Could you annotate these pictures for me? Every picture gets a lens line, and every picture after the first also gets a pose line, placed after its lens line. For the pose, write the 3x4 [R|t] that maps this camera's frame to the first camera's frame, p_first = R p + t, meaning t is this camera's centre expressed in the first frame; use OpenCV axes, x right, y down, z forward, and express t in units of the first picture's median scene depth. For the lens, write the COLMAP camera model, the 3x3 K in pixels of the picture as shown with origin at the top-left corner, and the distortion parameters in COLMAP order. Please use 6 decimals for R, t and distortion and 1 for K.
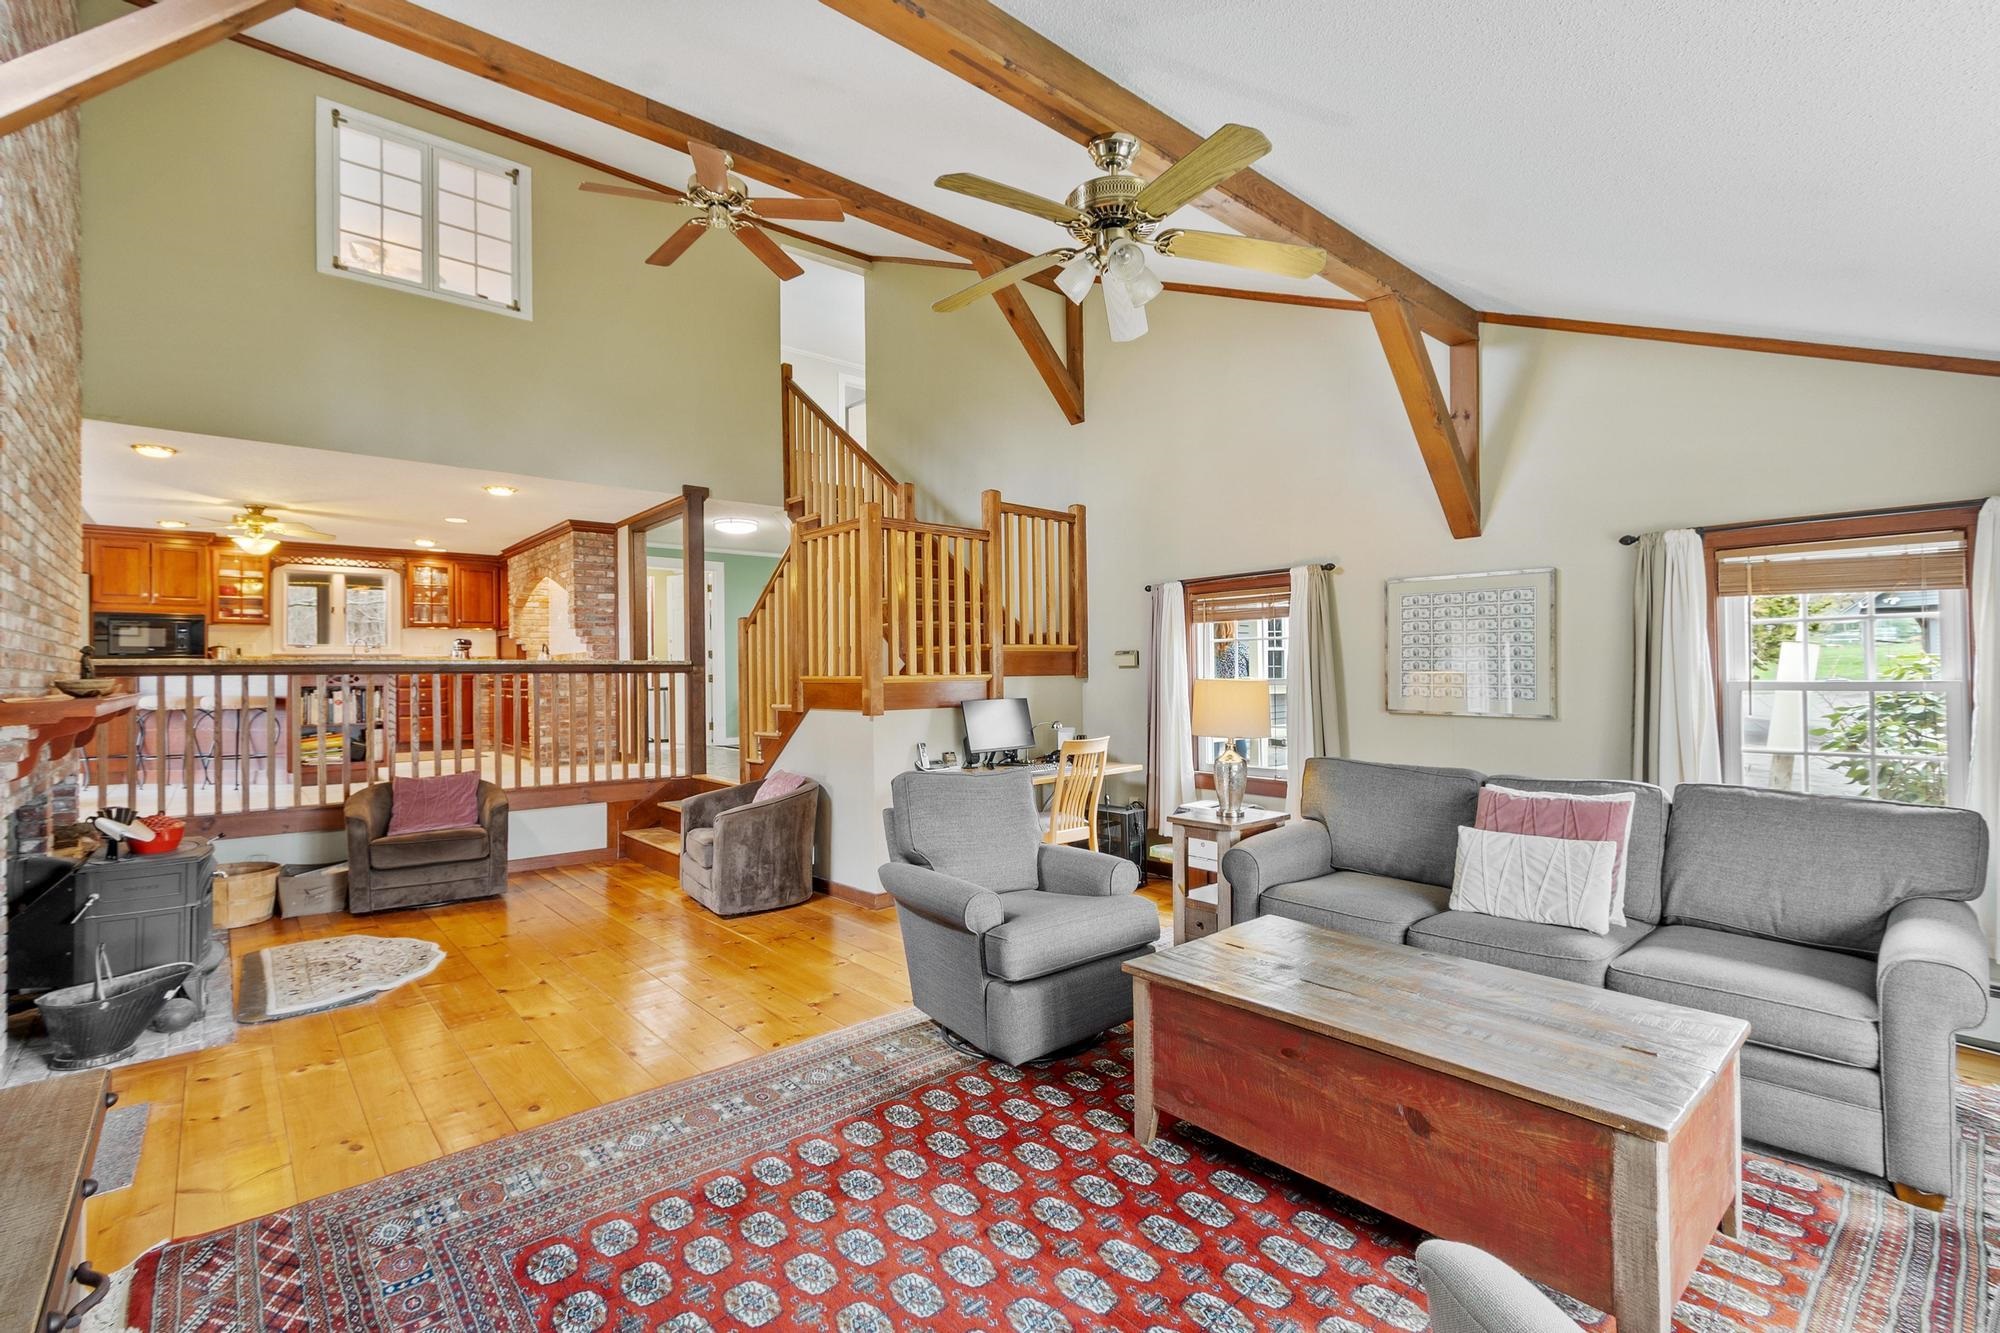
lens RADIAL K [[884.1, 0, 998.2], [0, 884.1, 666.3], [0, 0, 1]] dist [0.007544, -0.003052]
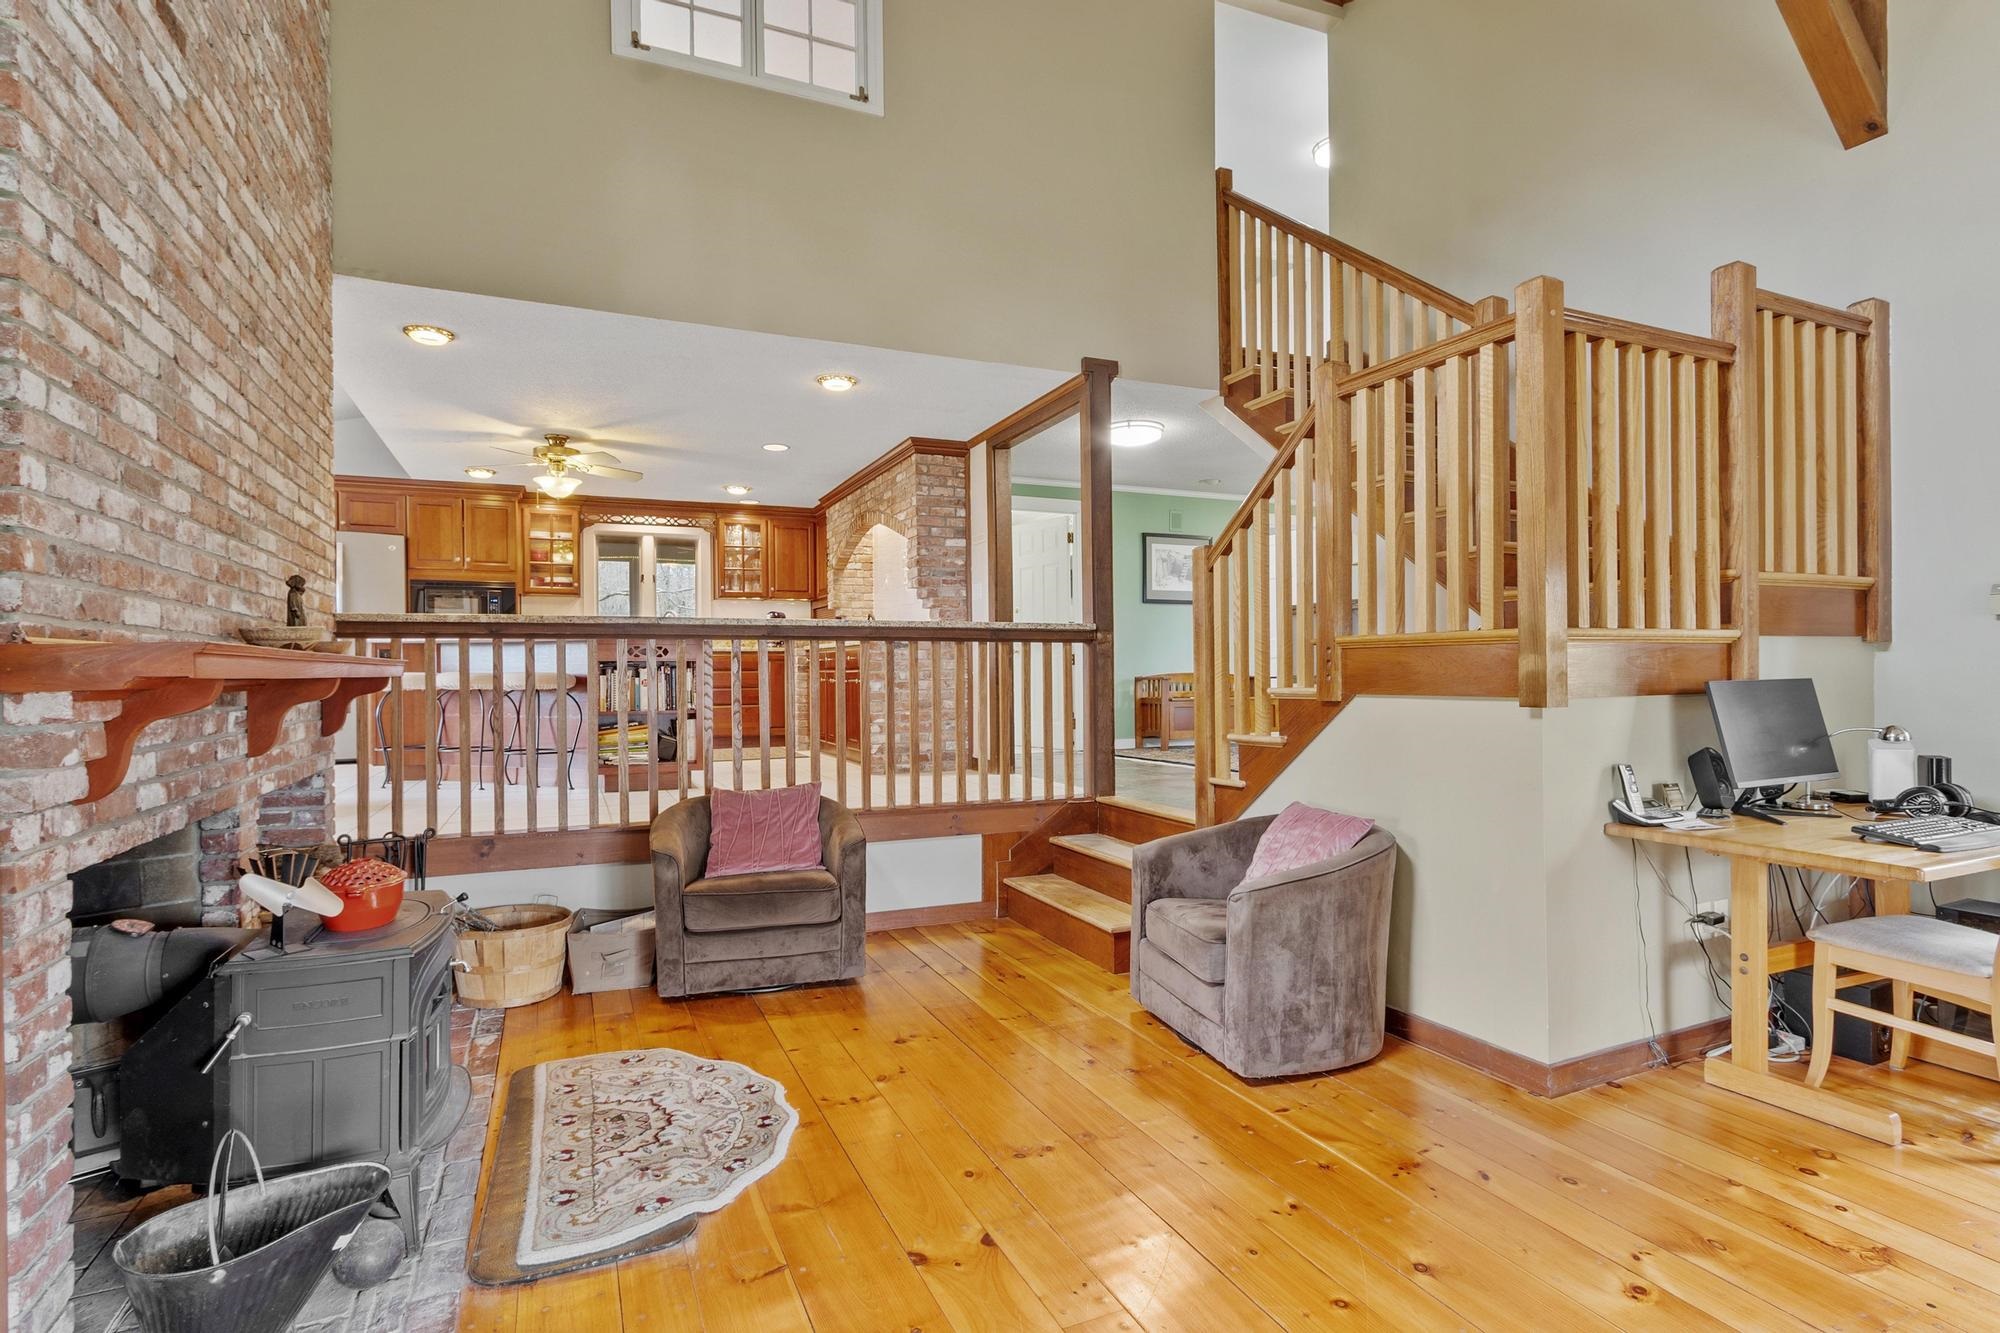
lens RADIAL K [[978.8, 0, 986.8], [0, 978.8, 679.0], [0, 0, 1]] dist [0.003714, -0.002904]
pose [[0.951625, 0.004902, -0.307223, -0.234614], [0.000735, 0.999834, 0.018229, 0.025239], [0.307262, -0.017573, 0.951463, 0.329559]]
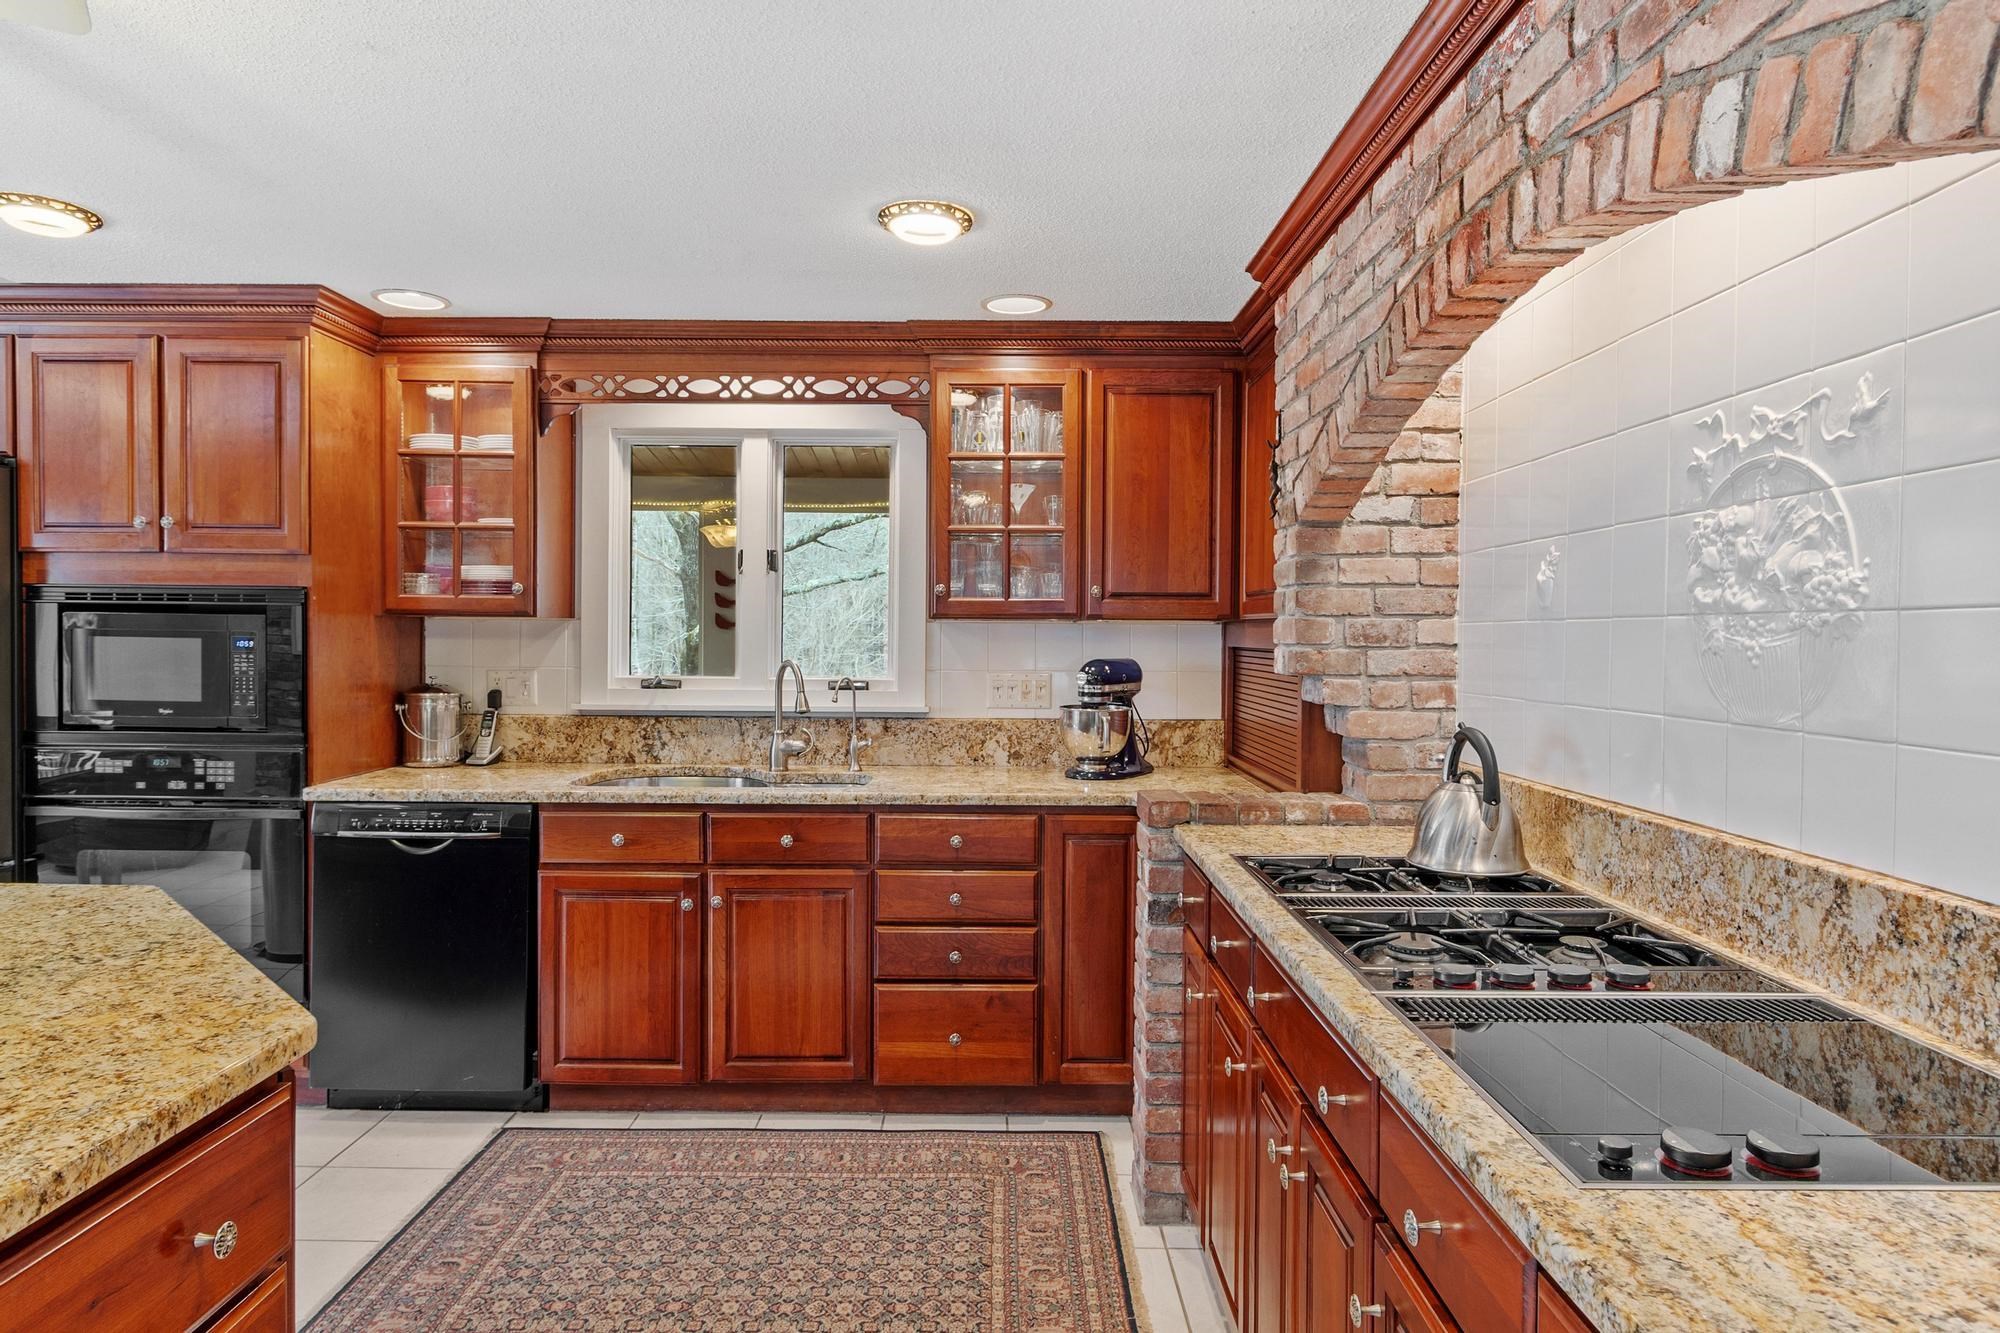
lens RADIAL K [[1155.2, 0, 985.0], [0, 1155.2, 665.0], [0, 0, 1]] dist [-0.009225, 0.000161]
pose [[0.746389, 0.035552, -0.664560, -0.681610], [-0.012136, 0.999133, 0.039819, -0.071098], [0.665400, -0.021655, 0.746173, 1.213053]]
